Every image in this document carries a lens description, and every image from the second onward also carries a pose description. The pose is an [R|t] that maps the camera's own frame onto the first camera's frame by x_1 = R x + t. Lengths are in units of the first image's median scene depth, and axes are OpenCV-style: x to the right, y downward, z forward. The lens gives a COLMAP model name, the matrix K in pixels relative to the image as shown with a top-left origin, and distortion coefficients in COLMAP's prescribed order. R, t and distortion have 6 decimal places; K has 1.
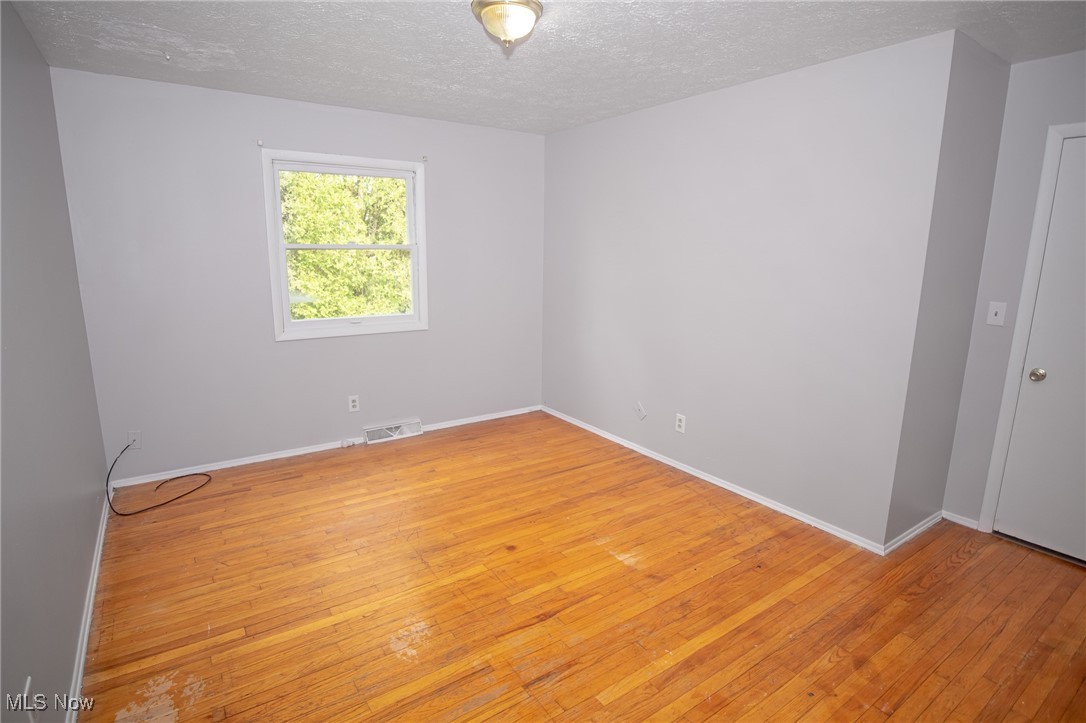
lens RADIAL K [[556.6, 0, 537.2], [0, 556.6, 360.9], [0, 0, 1]] dist [-0.049410, 0.016233]
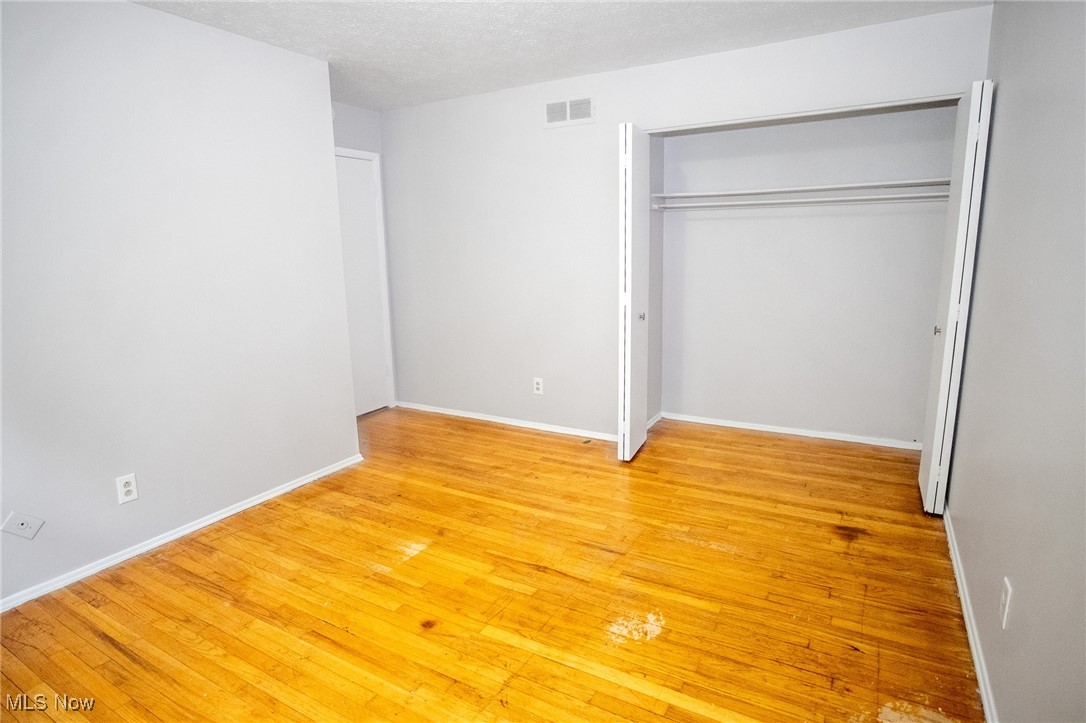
lens RADIAL K [[591.2, 0, 547.5], [0, 591.2, 361.5], [0, 0, 1]] dist [-0.056406, 0.020743]
pose [[-0.443957, -0.179328, 0.877920, -0.752350], [0.191934, 0.937996, 0.288659, -0.183125], [-0.875250, 0.296656, -0.382011, 1.089286]]
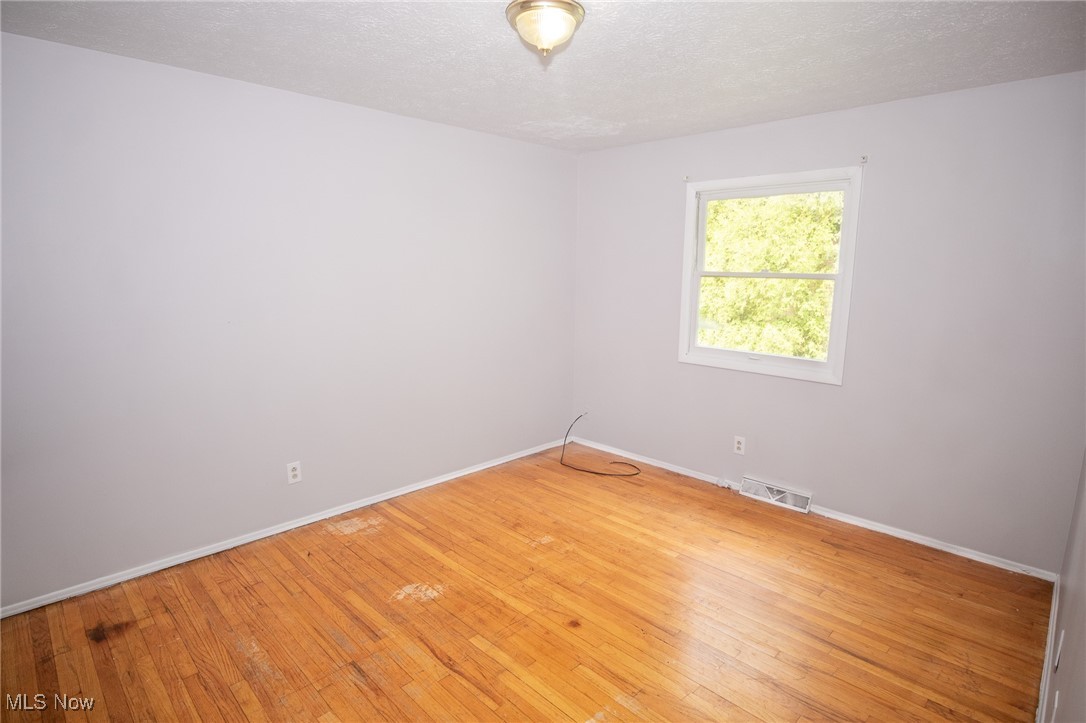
lens RADIAL K [[556.6, 0, 537.2], [0, 556.6, 360.9], [0, 0, 1]] dist [-0.049410, 0.016233]
pose [[0.182980, 0.152693, -0.971186, 0.730955], [-0.201905, 0.972644, 0.114882, -0.148451], [0.962160, 0.175067, 0.208804, 0.719818]]
